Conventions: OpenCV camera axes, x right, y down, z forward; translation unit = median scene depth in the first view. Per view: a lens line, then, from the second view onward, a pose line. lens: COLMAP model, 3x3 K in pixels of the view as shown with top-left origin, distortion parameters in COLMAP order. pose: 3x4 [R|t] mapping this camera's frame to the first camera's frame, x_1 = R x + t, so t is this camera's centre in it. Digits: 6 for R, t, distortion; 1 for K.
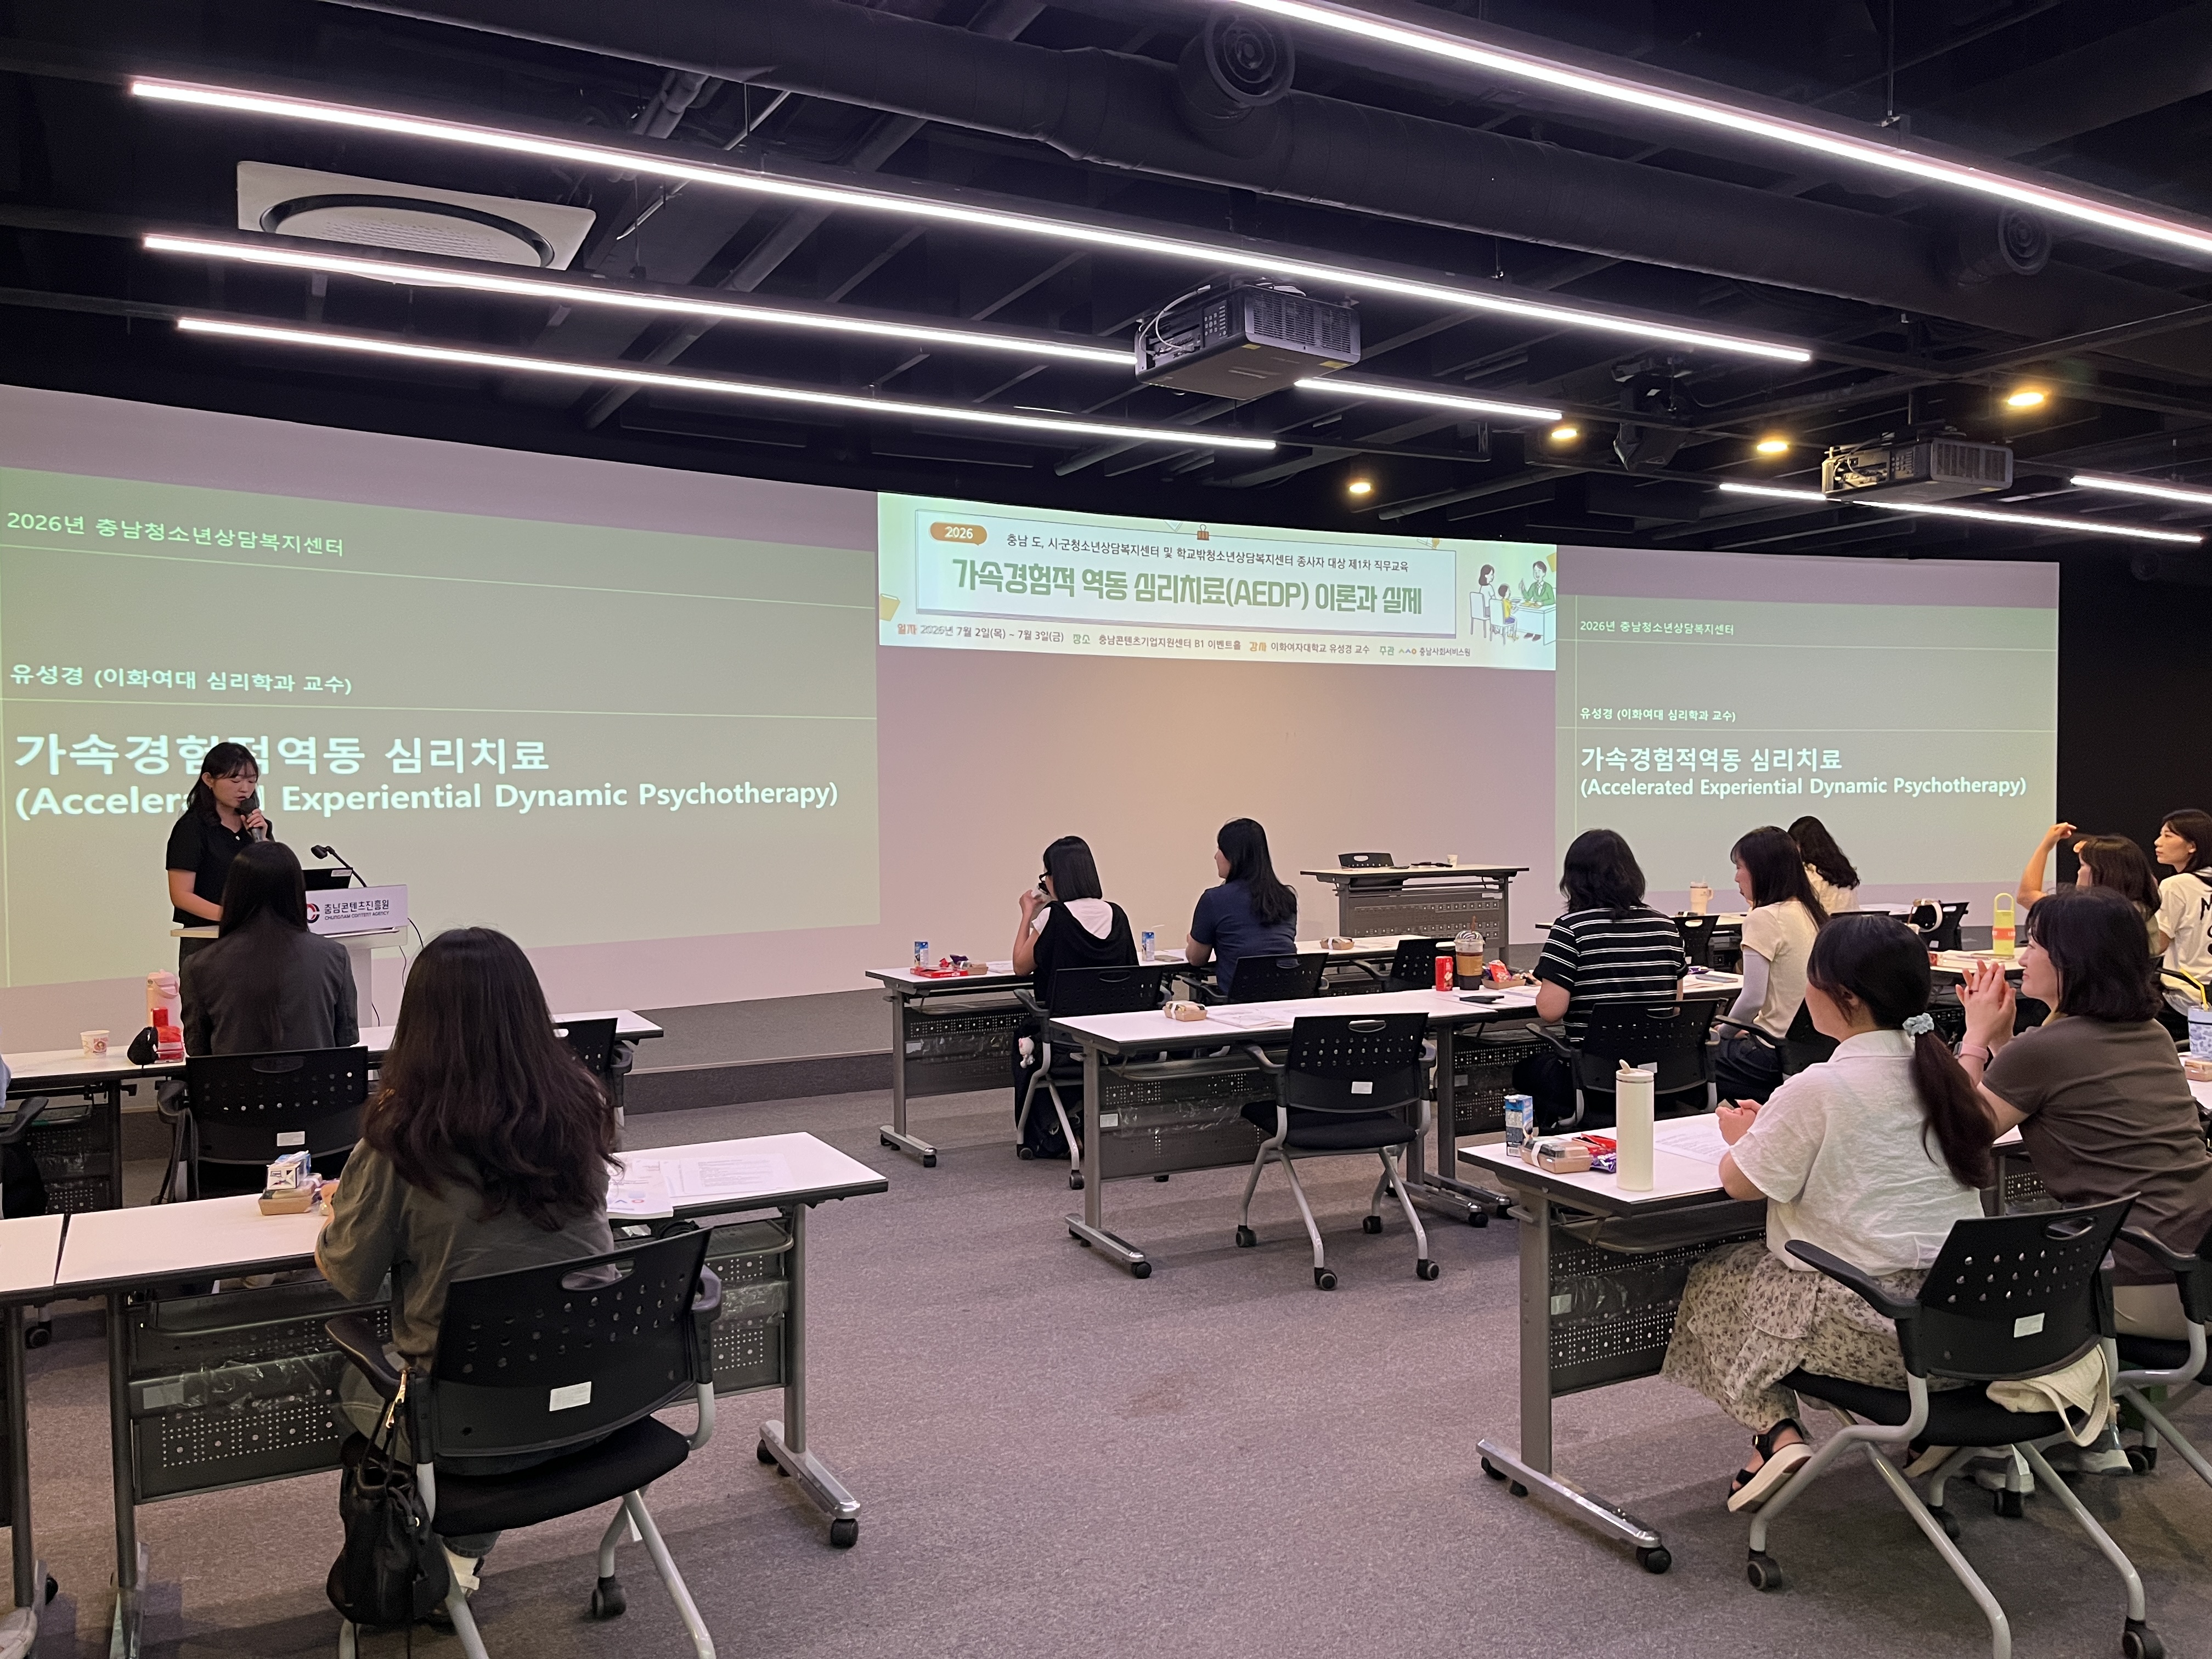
lens RADIAL K [[1691.6, 0, 1108.5], [0, 1691.6, 834.3], [0, 0, 1]] dist [-0.001660, -0.000828]
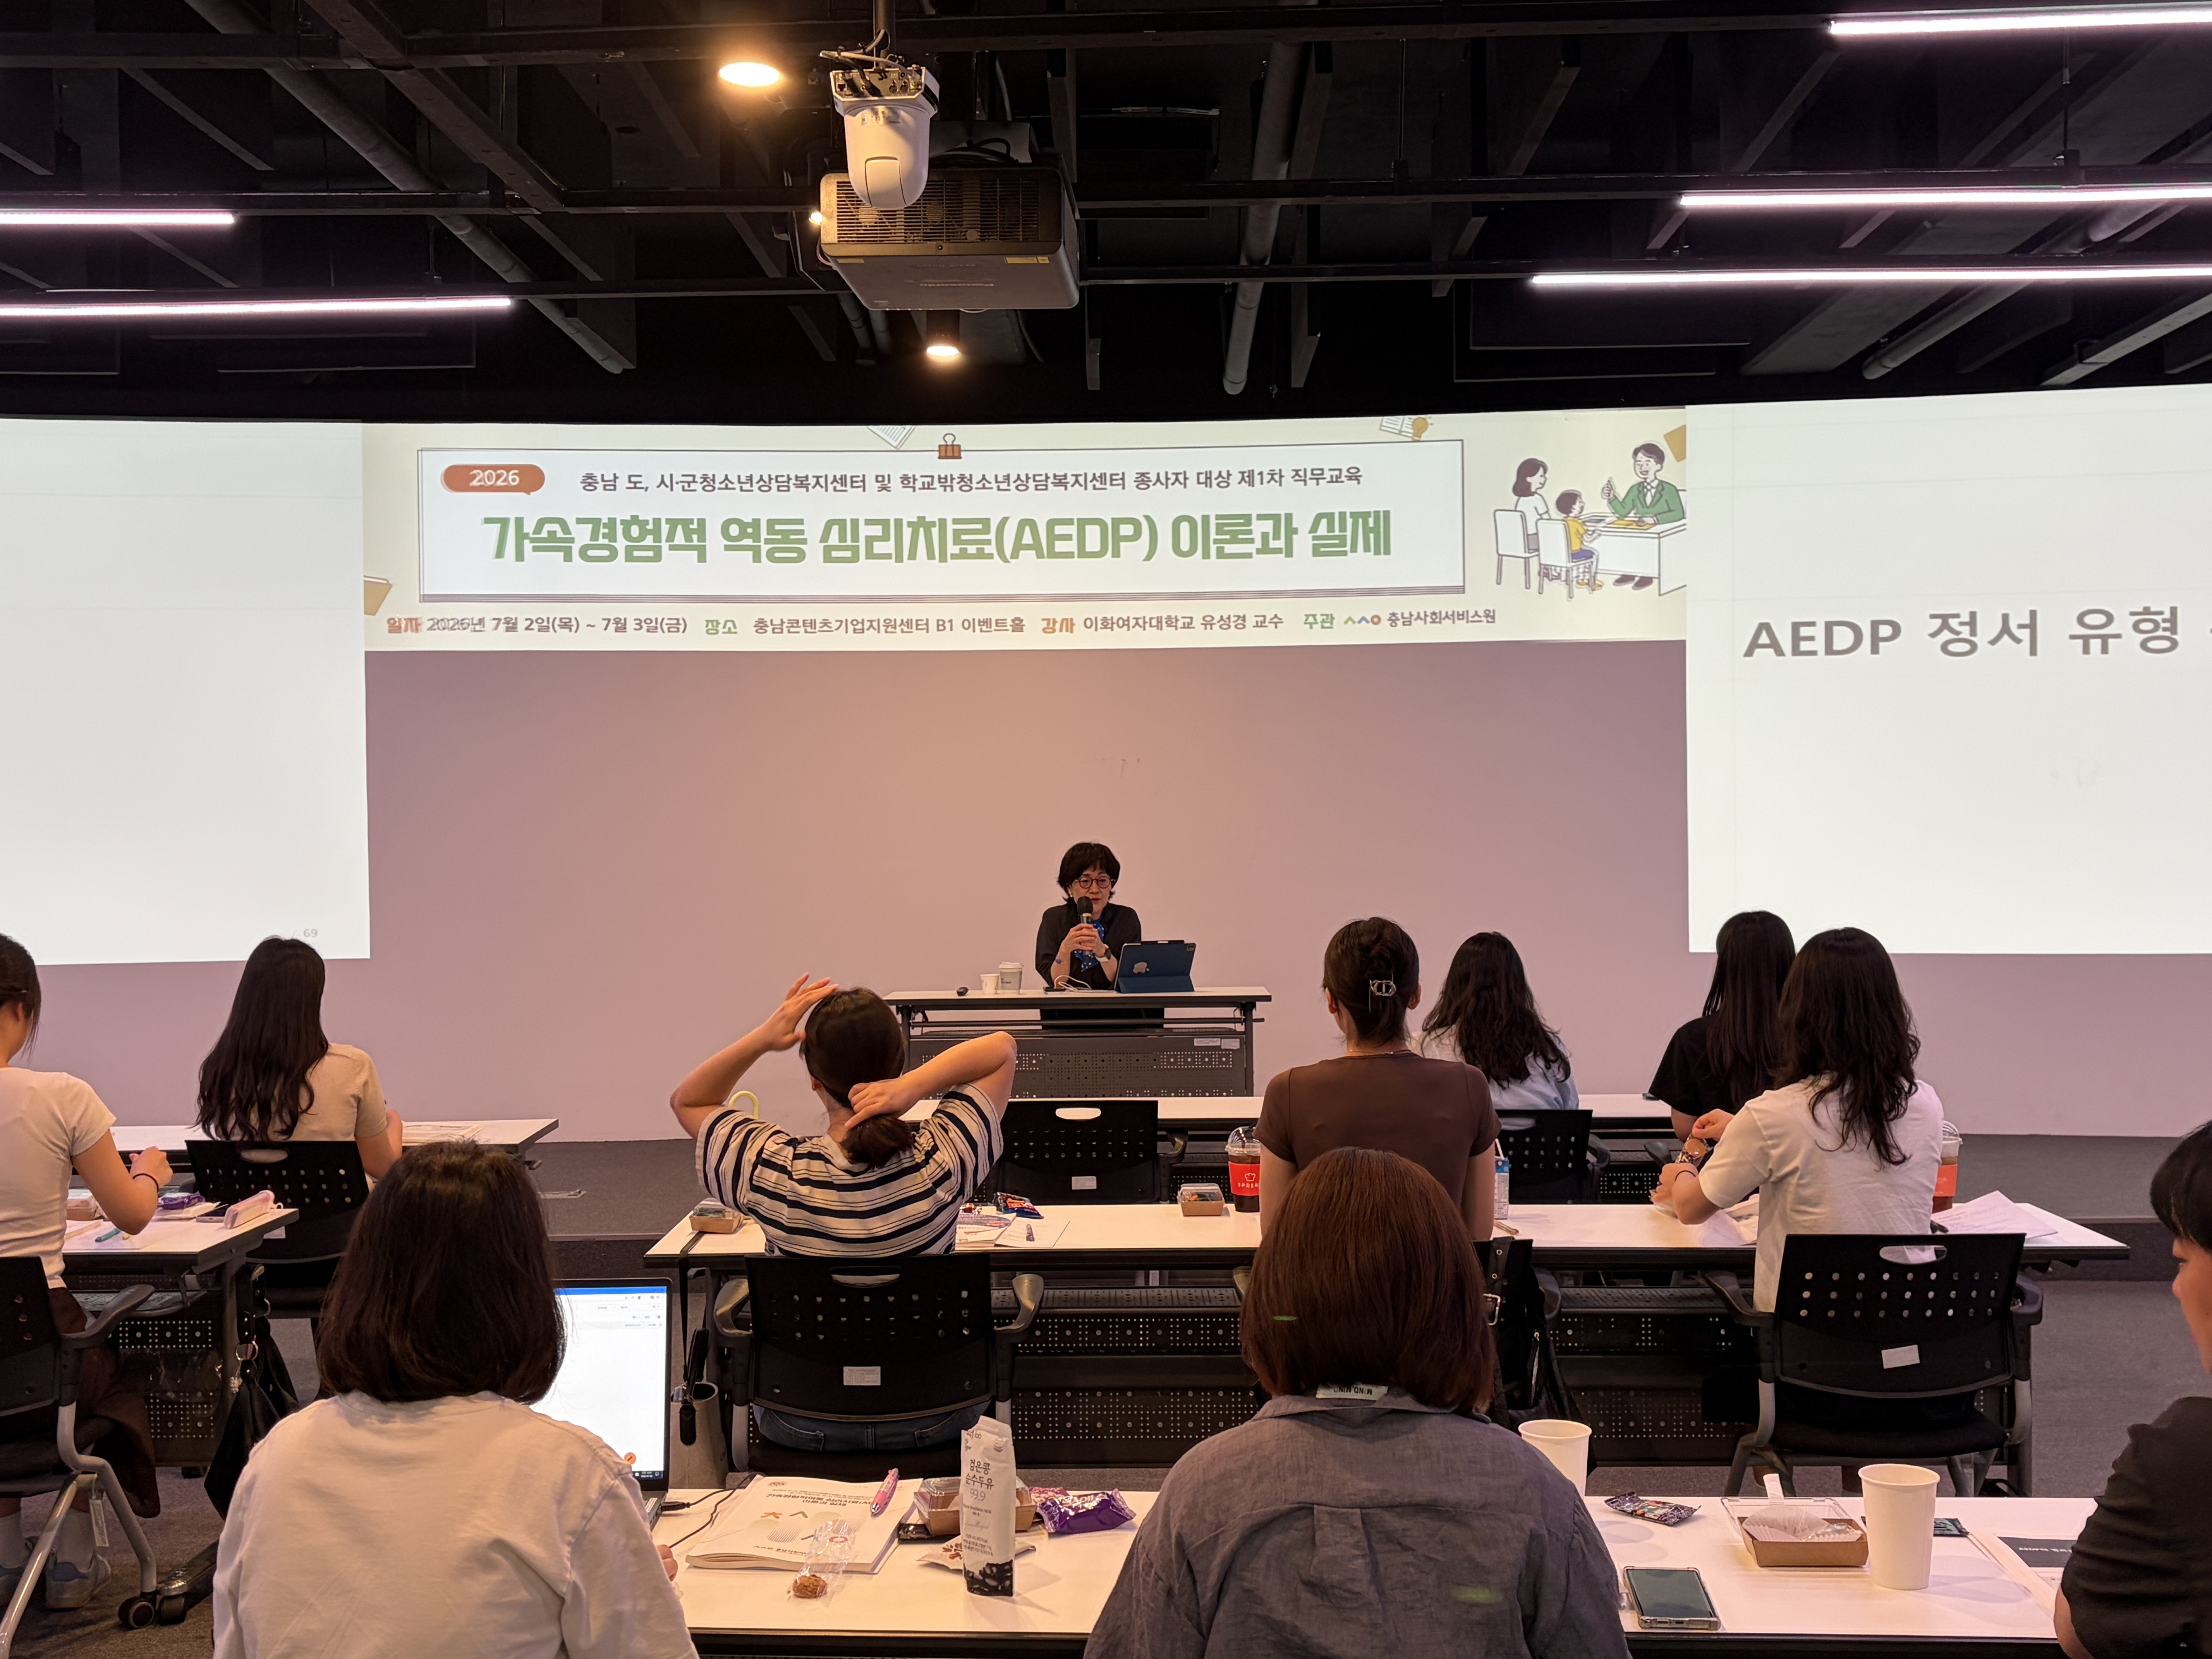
lens RADIAL K [[2333.6, 0, 1107.8], [0, 2333.6, 828.8], [0, 0, 1]] dist [0.092986, 0.000000]
pose [[0.878895, -0.002532, -0.477008, 0.512775], [-0.010605, 0.999635, -0.024846, -0.016705], [0.476897, 0.026896, 0.878548, 0.271120]]
